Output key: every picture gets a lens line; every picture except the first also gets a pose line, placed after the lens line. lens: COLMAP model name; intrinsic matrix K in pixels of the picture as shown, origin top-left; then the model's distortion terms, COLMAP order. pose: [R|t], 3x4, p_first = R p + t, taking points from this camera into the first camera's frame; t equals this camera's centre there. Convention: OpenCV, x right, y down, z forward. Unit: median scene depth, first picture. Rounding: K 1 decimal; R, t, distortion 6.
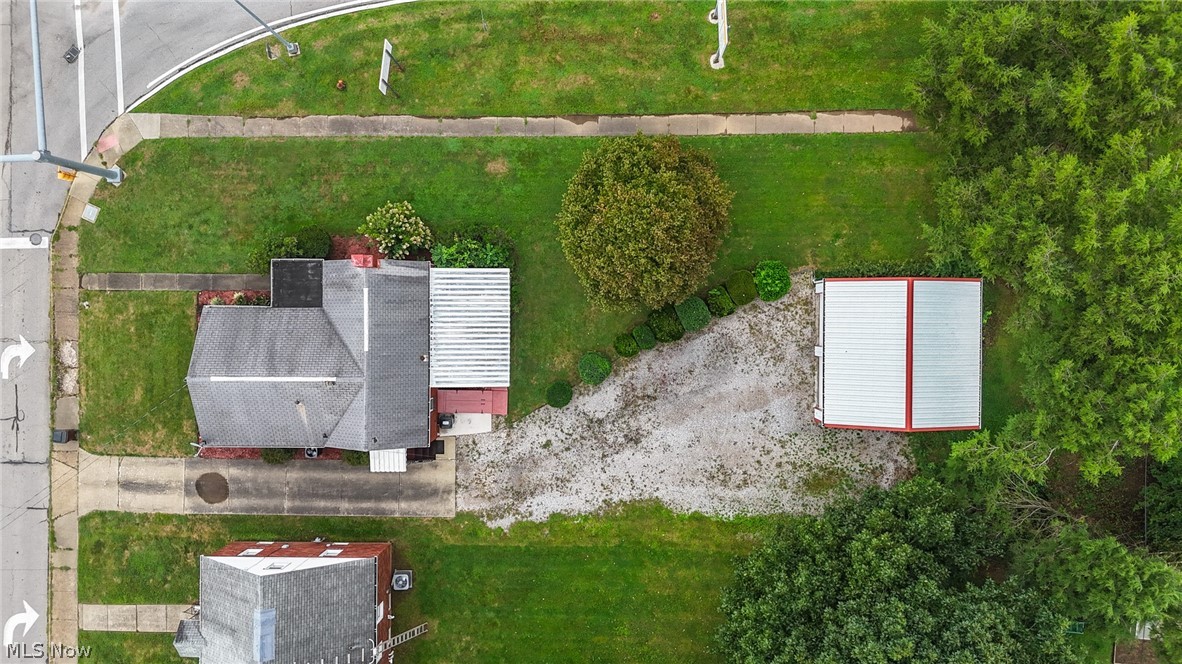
lens RADIAL K [[889.9, 0, 591.0], [0, 889.9, 331.8], [0, 0, 1]] dist [0.038879, -0.024445]
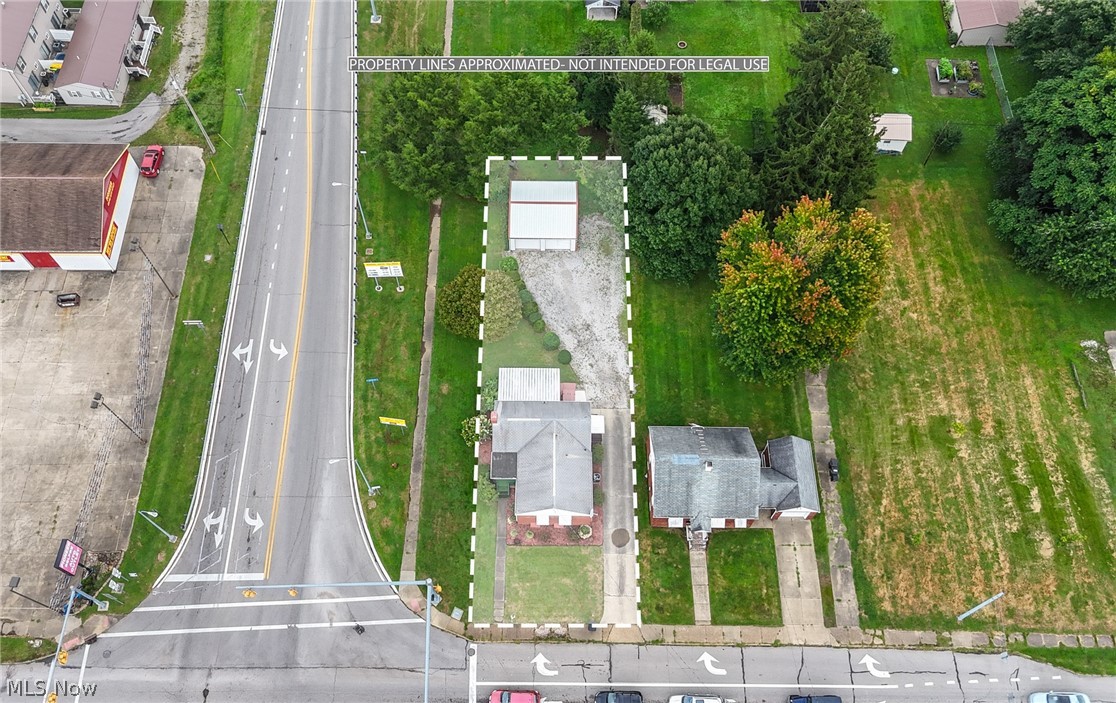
lens RADIAL K [[969.1, 0, 557.7], [0, 969.1, 351.2], [0, 0, 1]] dist [0.019242, 0.001062]
pose [[-0.000397, -0.855031, 0.518577, -1.083058], [0.999995, -0.002005, -0.002539, 0.058677], [0.003210, 0.518573, 0.855027, -0.783708]]
